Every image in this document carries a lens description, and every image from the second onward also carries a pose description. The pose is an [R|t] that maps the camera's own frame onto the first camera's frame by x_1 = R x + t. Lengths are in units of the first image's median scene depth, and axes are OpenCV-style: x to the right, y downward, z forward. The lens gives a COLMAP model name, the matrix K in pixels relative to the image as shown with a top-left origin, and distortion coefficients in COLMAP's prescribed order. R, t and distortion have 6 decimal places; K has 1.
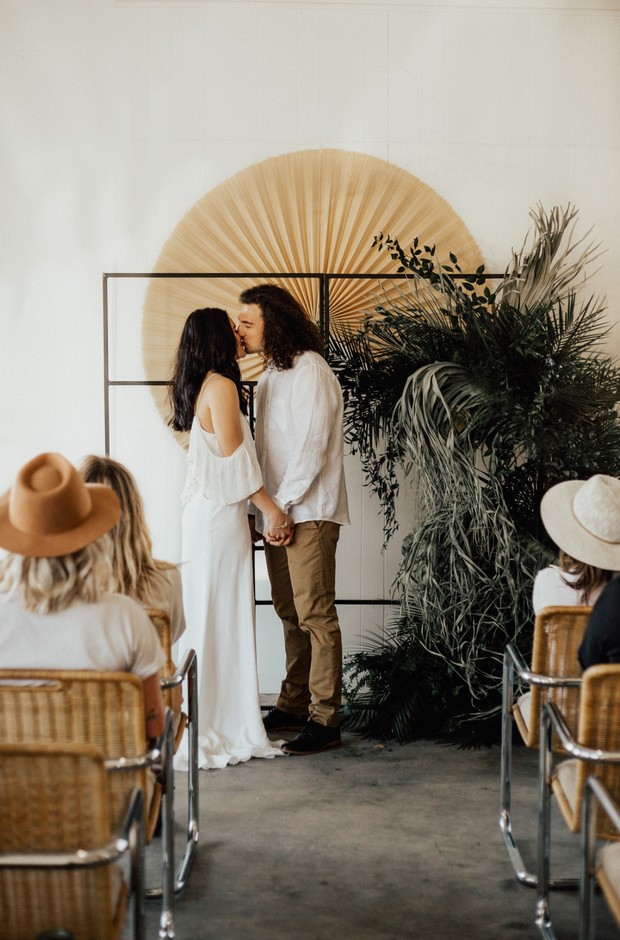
lens RADIAL K [[1393.2, 0, 310.0], [0, 1393.2, 470.0], [0, 0, 1]] dist [-0.095322, -0.040419]
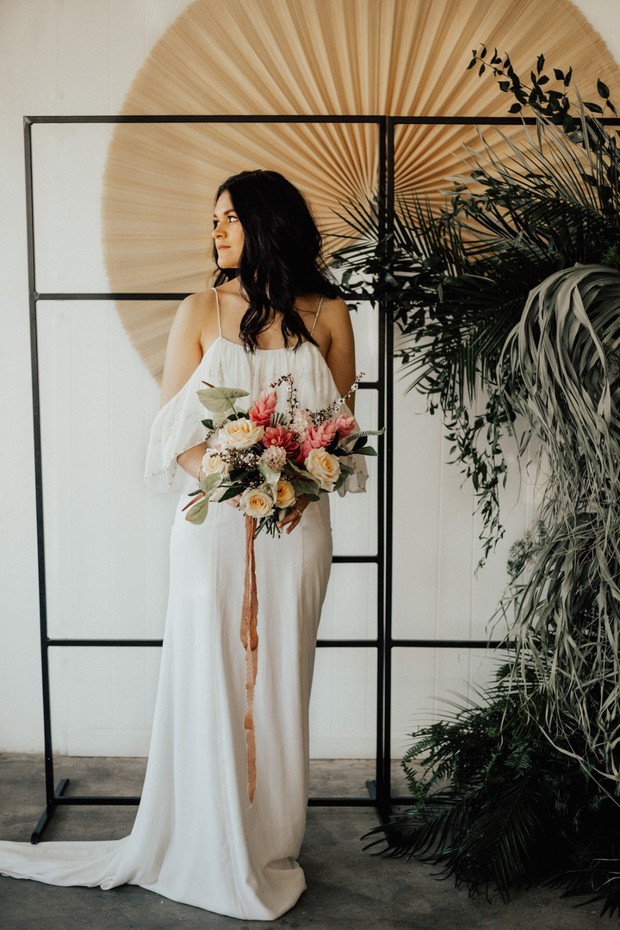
lens RADIAL K [[1300.3, 0, 310.0], [0, 1300.3, 465.0], [0, 0, 1]] dist [-0.105103, -0.041918]
pose [[0.999220, 0.007563, -0.038768, -0.000258], [-0.004103, 0.996063, 0.088553, -0.039870], [0.039285, -0.088325, 0.995317, 0.431704]]
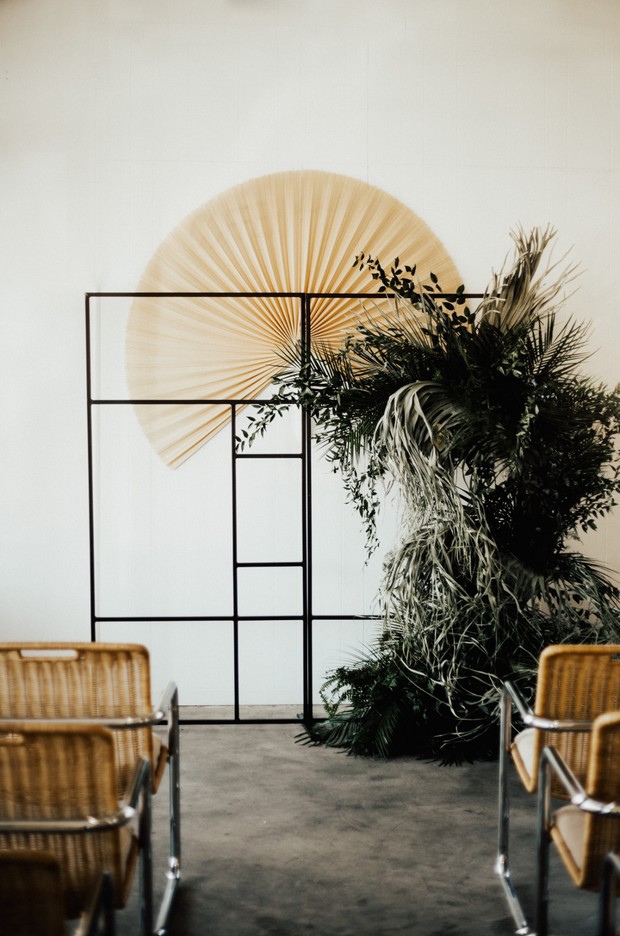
lens RADIAL K [[1238.7, 0, 313.5], [0, 1238.7, 490.8], [0, 0, 1]] dist [-0.115717, -0.014050]
pose [[0.999767, -0.002078, 0.021484, -0.003585], [0.001738, 0.999873, 0.015824, -0.012336], [-0.021515, -0.015783, 0.999644, 0.104955]]
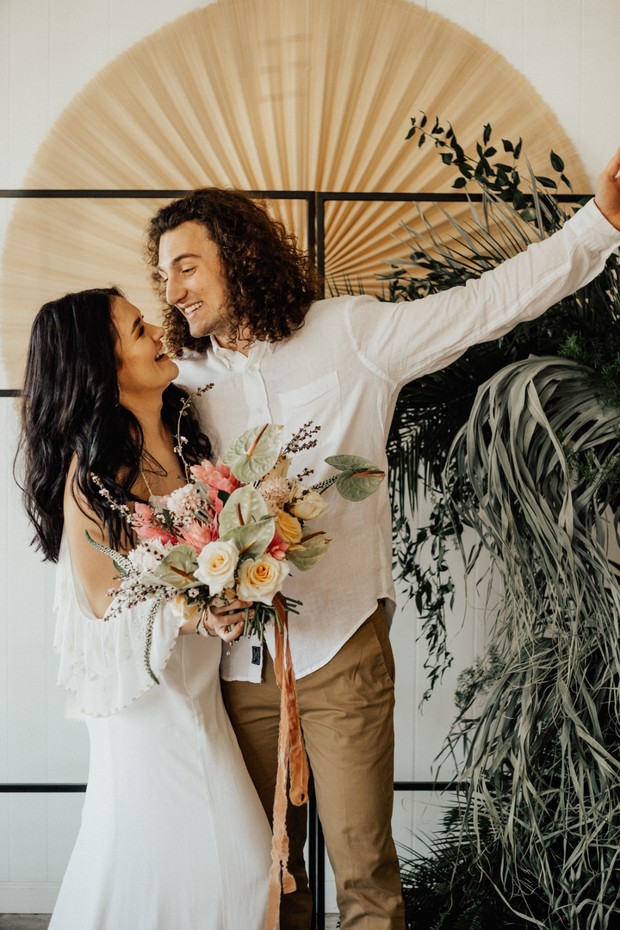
lens RADIAL K [[1362.3, 0, 287.5], [0, 1362.3, 463.5], [0, 0, 1]] dist [-0.139586, -0.030628]
pose [[0.999975, 0.003903, -0.005944, 0.002694], [-0.003850, 0.999954, 0.008826, -0.040482], [0.005978, -0.008803, 0.999943, 0.478373]]
